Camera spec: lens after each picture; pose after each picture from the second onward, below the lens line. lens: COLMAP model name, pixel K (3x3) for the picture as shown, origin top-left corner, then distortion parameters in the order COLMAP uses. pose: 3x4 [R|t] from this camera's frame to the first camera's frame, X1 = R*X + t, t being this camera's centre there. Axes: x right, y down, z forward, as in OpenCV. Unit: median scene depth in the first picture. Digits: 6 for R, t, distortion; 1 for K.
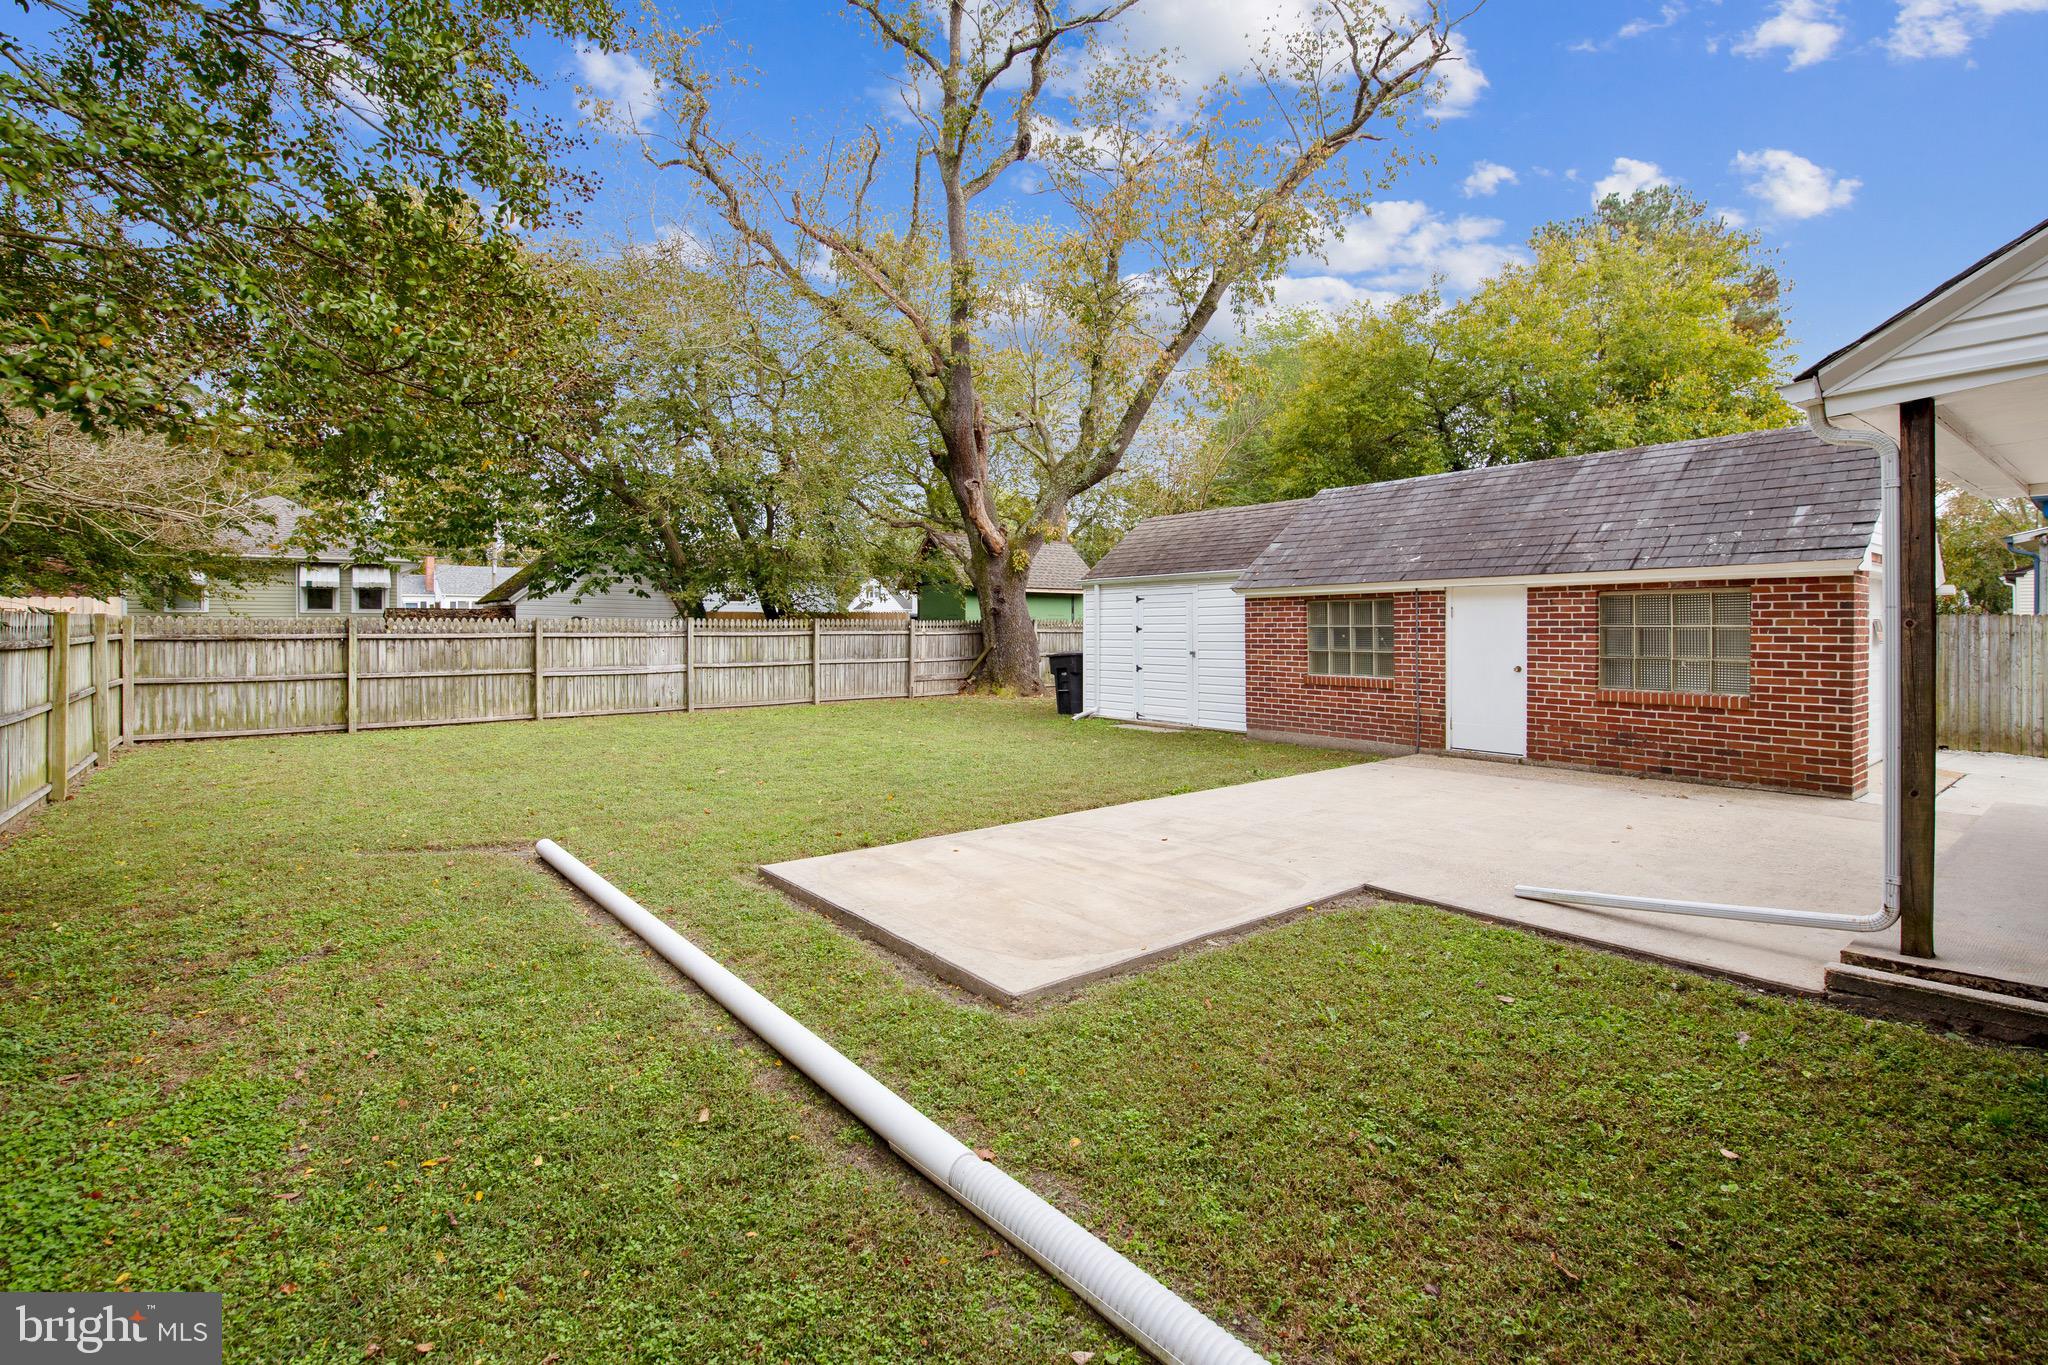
lens RADIAL K [[928.9, 0, 1025.9], [0, 928.9, 618.9], [0, 0, 1]] dist [0.000119, 0.000037]
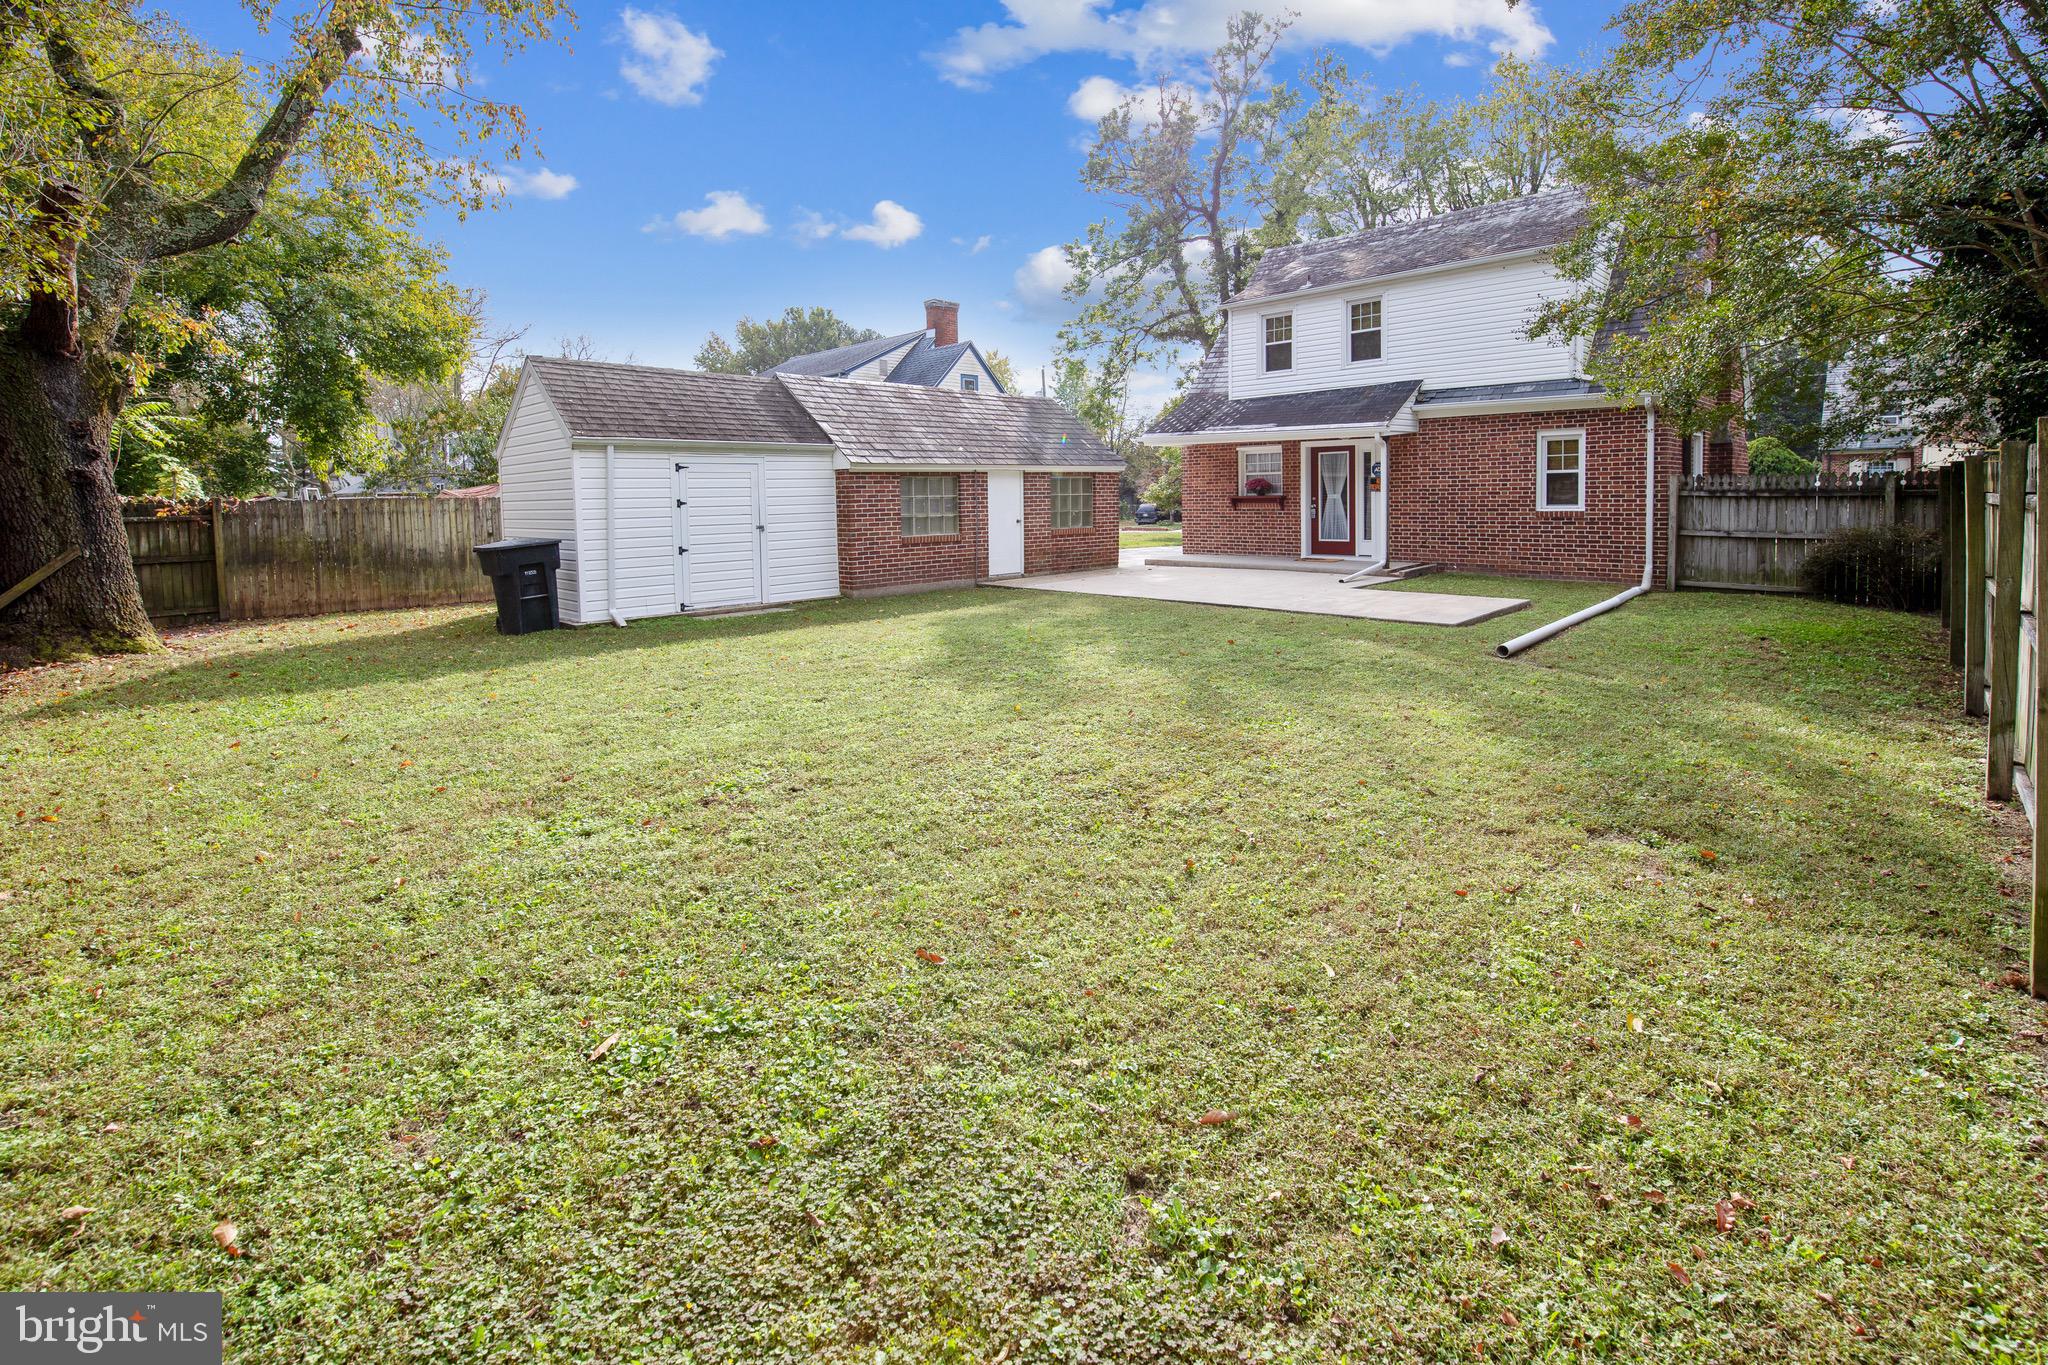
lens RADIAL K [[891.4, 0, 1026.6], [0, 891.4, 664.4], [0, 0, 1]] dist [-0.002060, -0.000200]
pose [[-0.141964, -0.174540, 0.974362, -0.419036], [0.014464, 0.983861, 0.178348, 0.008121], [-0.989766, 0.039412, -0.137148, 0.469662]]
